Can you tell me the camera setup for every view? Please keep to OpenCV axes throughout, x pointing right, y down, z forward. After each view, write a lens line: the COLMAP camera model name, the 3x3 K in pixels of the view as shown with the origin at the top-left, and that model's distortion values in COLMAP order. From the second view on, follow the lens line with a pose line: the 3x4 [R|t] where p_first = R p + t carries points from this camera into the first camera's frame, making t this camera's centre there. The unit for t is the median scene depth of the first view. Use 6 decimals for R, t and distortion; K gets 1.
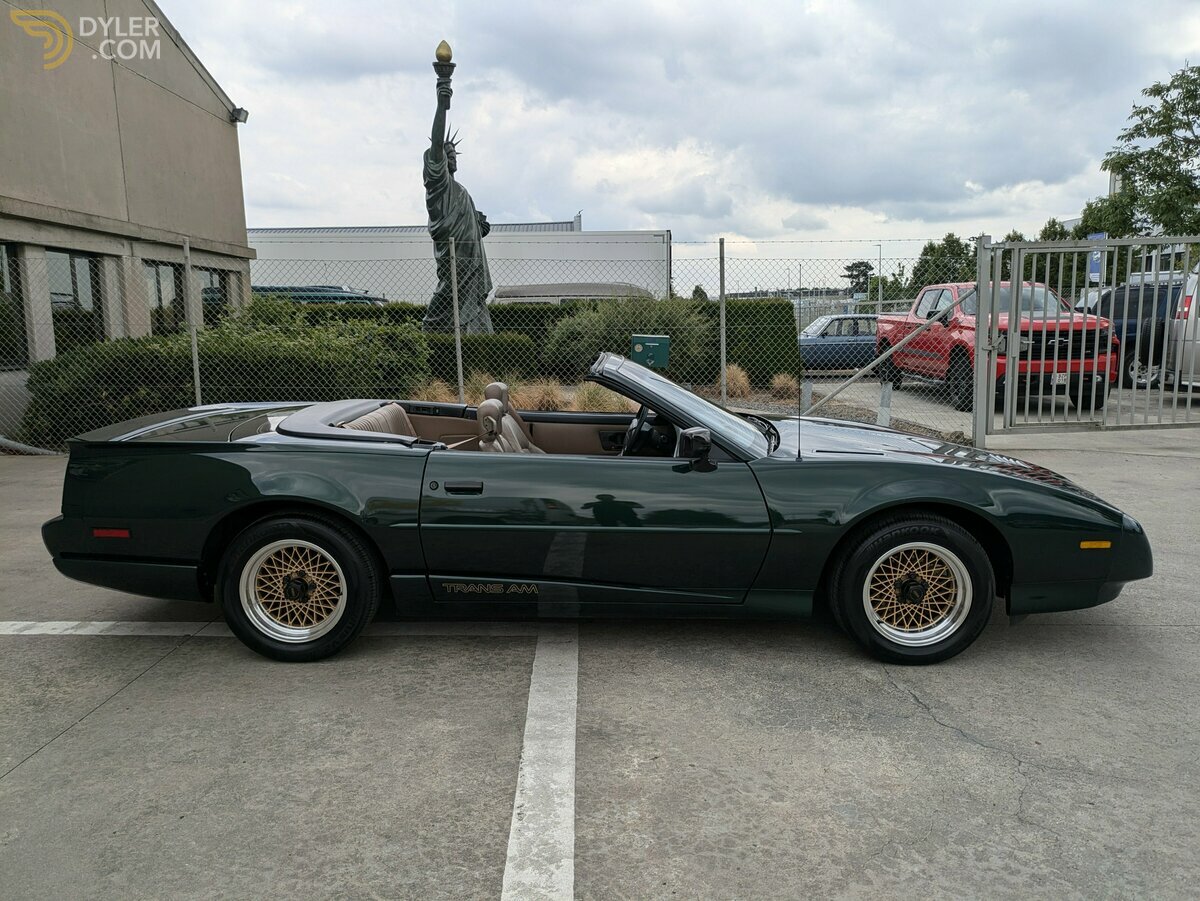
lens RADIAL K [[893.5, 0, 597.7], [0, 893.5, 451.0], [0, 0, 1]] dist [0.059964, -0.068360]
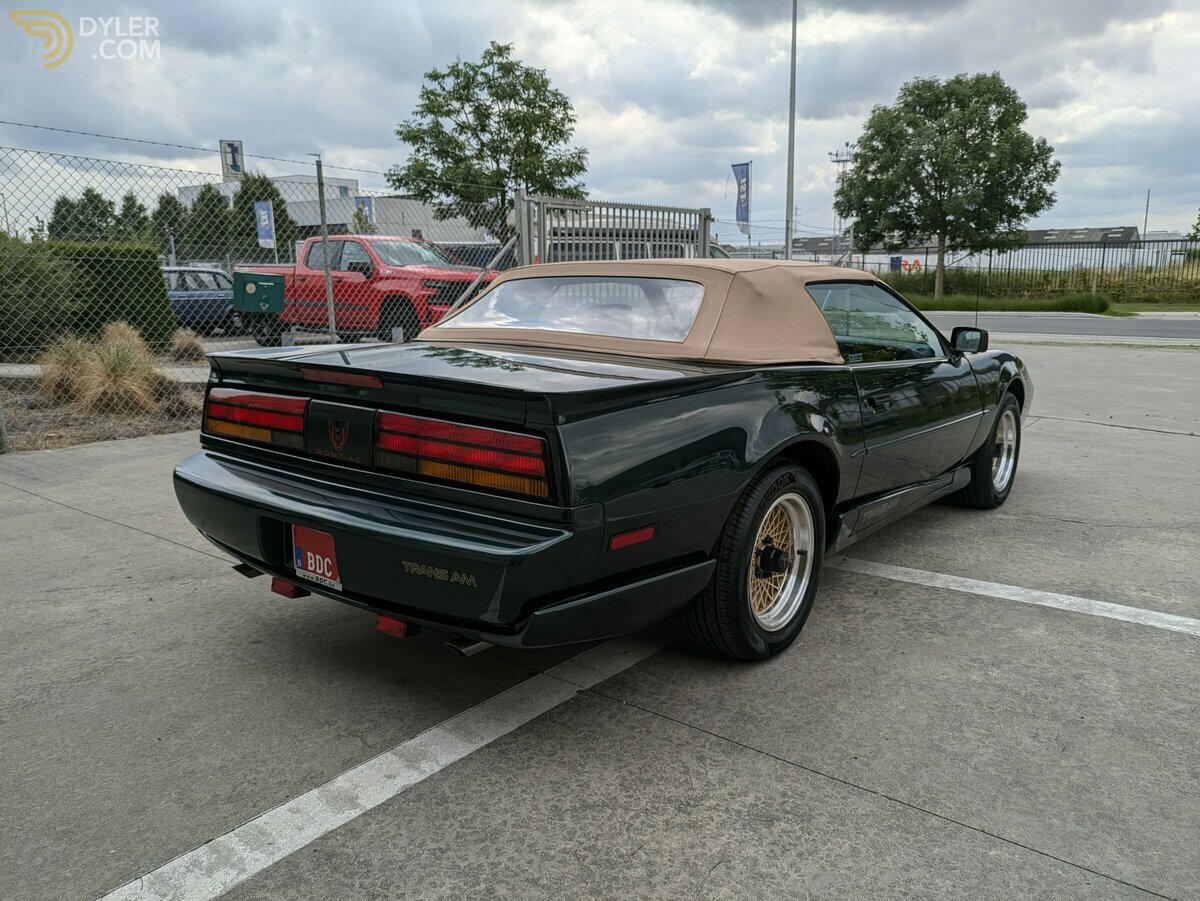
lens RADIAL K [[891.1, 0, 617.7], [0, 891.1, 451.6], [0, 0, 1]] dist [0.059161, -0.065886]
pose [[0.599134, -0.140125, 0.788292, -0.981267], [0.111530, 0.989573, 0.091137, -0.020653], [-0.792843, 0.033314, 0.608515, 0.630808]]
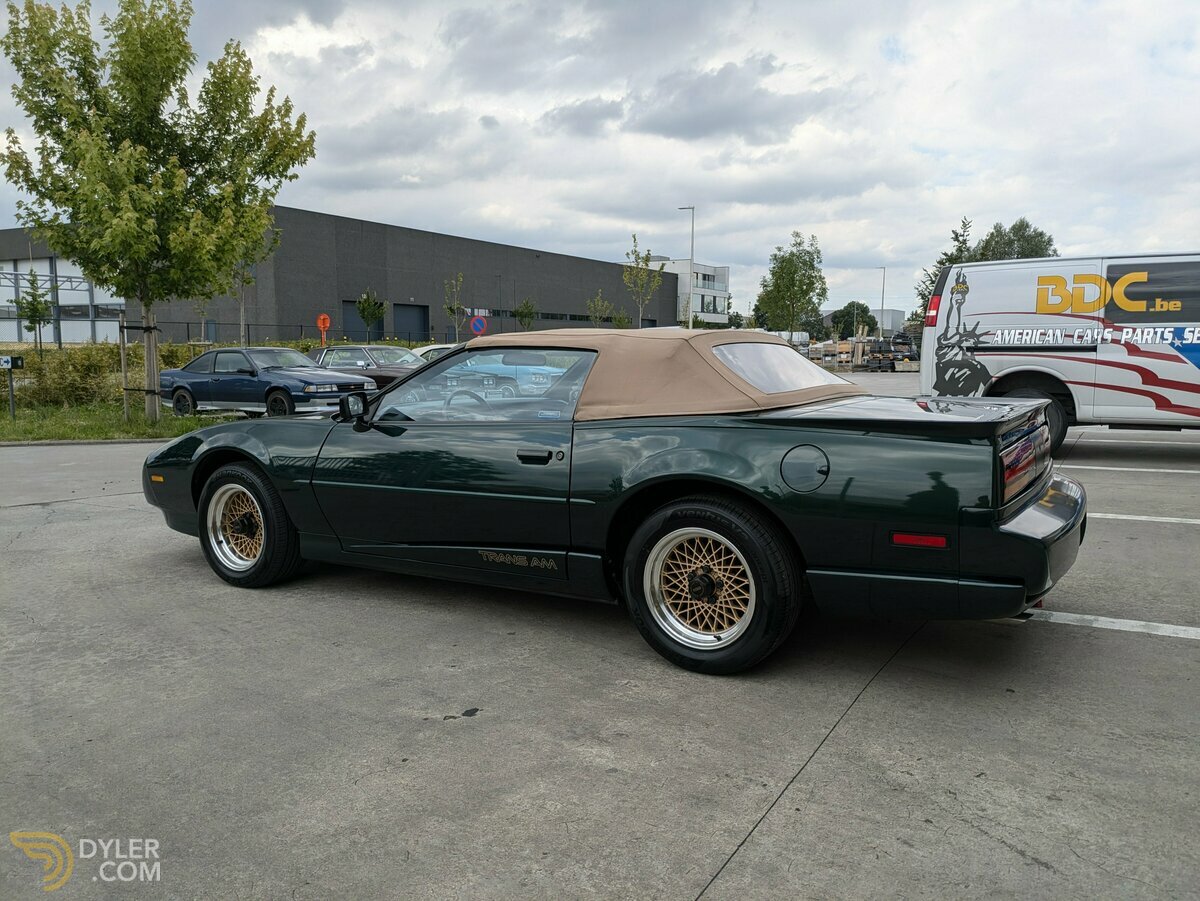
lens RADIAL K [[899.3, 0, 606.0], [0, 899.3, 441.0], [0, 0, 1]] dist [0.047649, -0.041506]
pose [[-0.862385, -0.046419, 0.504120, -0.668467], [0.082340, 0.969667, 0.230144, -0.250207], [-0.499512, 0.239982, -0.832404, 2.140225]]
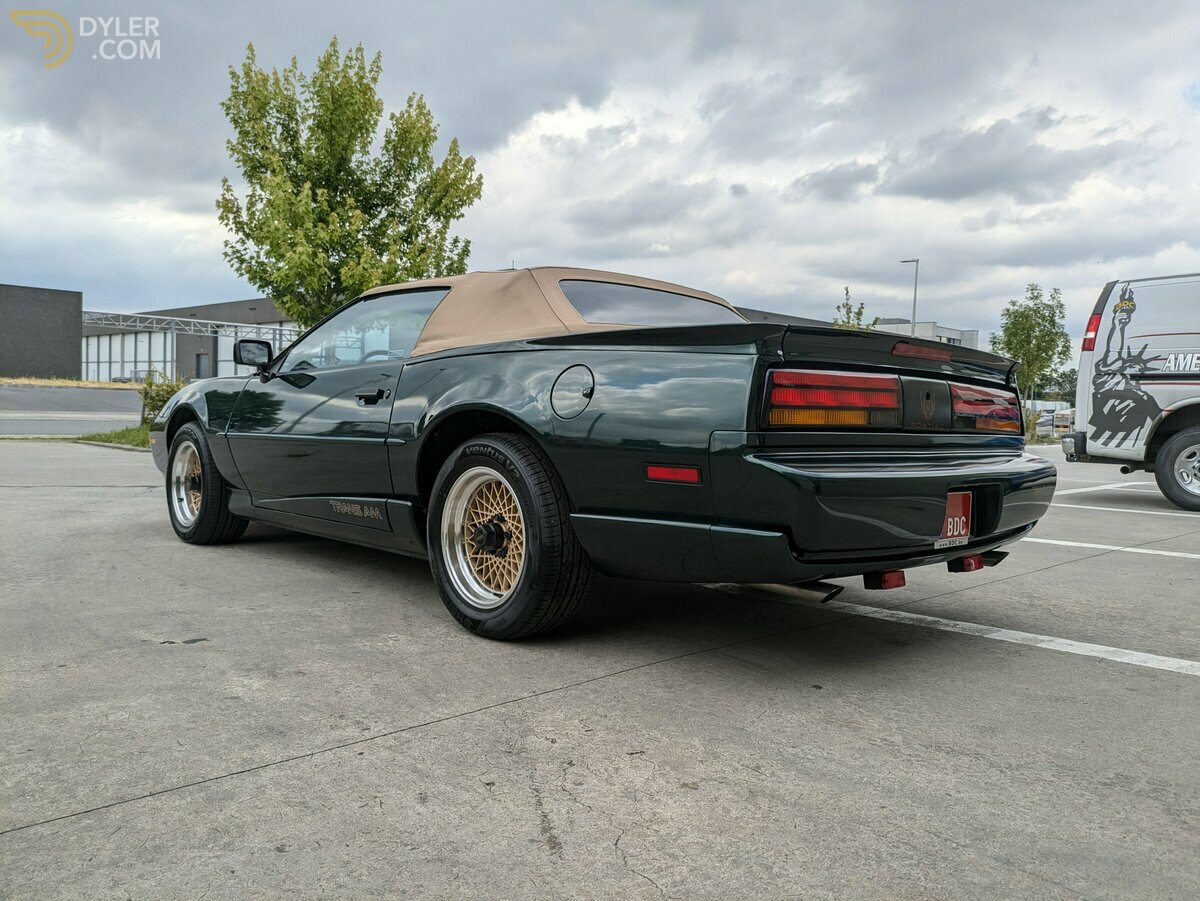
lens RADIAL K [[901.1, 0, 598.7], [0, 901.1, 447.2], [0, 0, 1]] dist [0.056939, -0.068377]
pose [[-0.695926, -0.046681, 0.716595, -0.913666], [0.081940, 0.986205, 0.143822, -0.085355], [-0.713424, 0.158807, -0.682500, 1.850261]]
